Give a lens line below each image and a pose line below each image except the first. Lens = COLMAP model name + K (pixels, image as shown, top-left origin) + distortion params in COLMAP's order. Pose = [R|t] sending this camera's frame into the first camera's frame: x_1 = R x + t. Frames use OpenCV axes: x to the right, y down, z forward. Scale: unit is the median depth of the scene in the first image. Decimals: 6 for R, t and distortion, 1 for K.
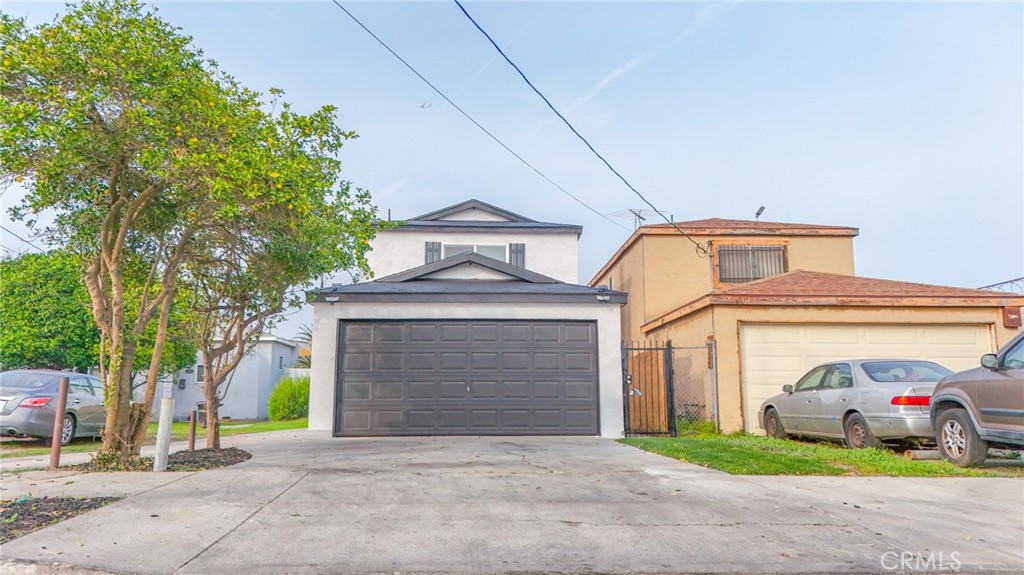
lens RADIAL K [[751.9, 0, 508.6], [0, 751.9, 289.4], [0, 0, 1]] dist [0.082645, -0.076451]
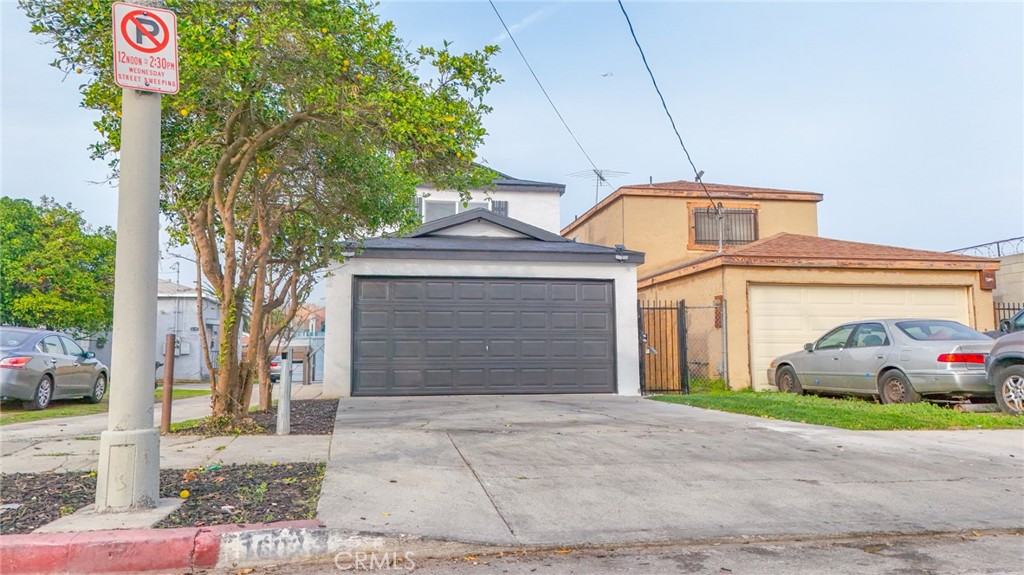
lens RADIAL K [[751.9, 0, 508.5], [0, 751.9, 288.9], [0, 0, 1]] dist [0.082645, -0.076451]
pose [[0.990702, 0.009377, 0.135724, -0.159651], [-0.016600, 0.998499, 0.052185, 0.003493], [-0.135031, -0.053953, 0.989371, 0.027141]]
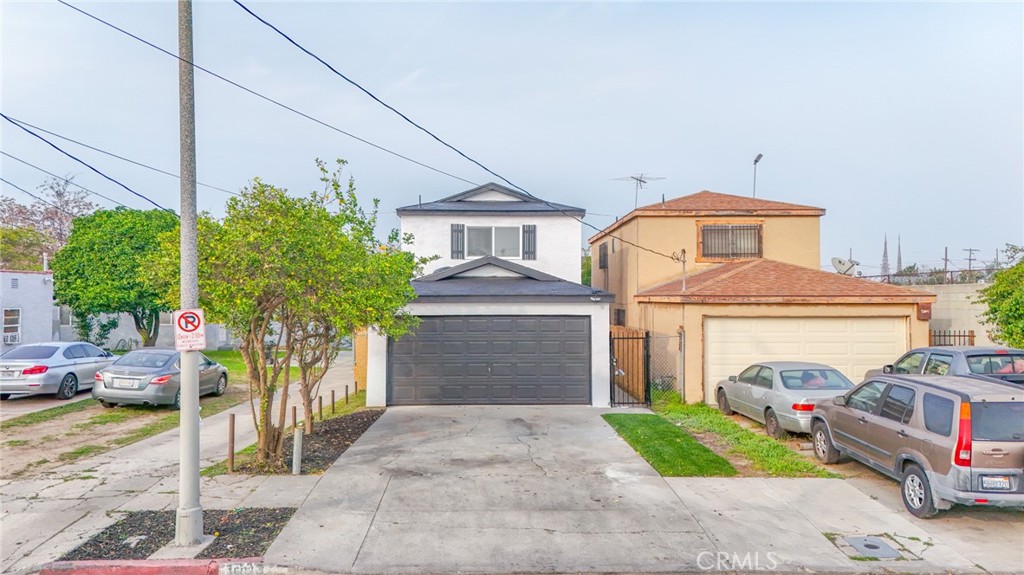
lens RADIAL K [[751.9, 0, 506.6], [0, 751.9, 289.3], [0, 0, 1]] dist [0.082645, -0.076451]
pose [[0.999645, -0.001743, -0.026590, 0.010259], [0.005465, 0.990061, 0.140529, -0.183297], [0.026081, -0.140625, 0.989719, -0.250759]]
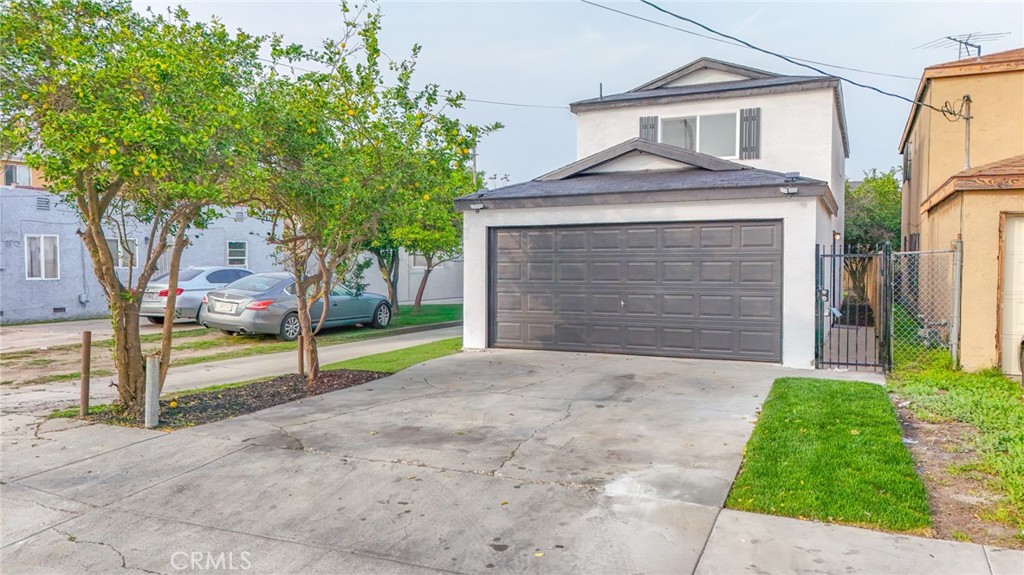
lens RADIAL K [[751.9, 0, 510.2], [0, 751.9, 288.2], [0, 0, 1]] dist [0.082645, -0.076451]
pose [[0.891923, 0.013428, -0.451987, 0.224716], [0.072588, 0.982344, 0.172425, -0.044765], [0.446322, -0.186599, 0.875201, 0.179273]]
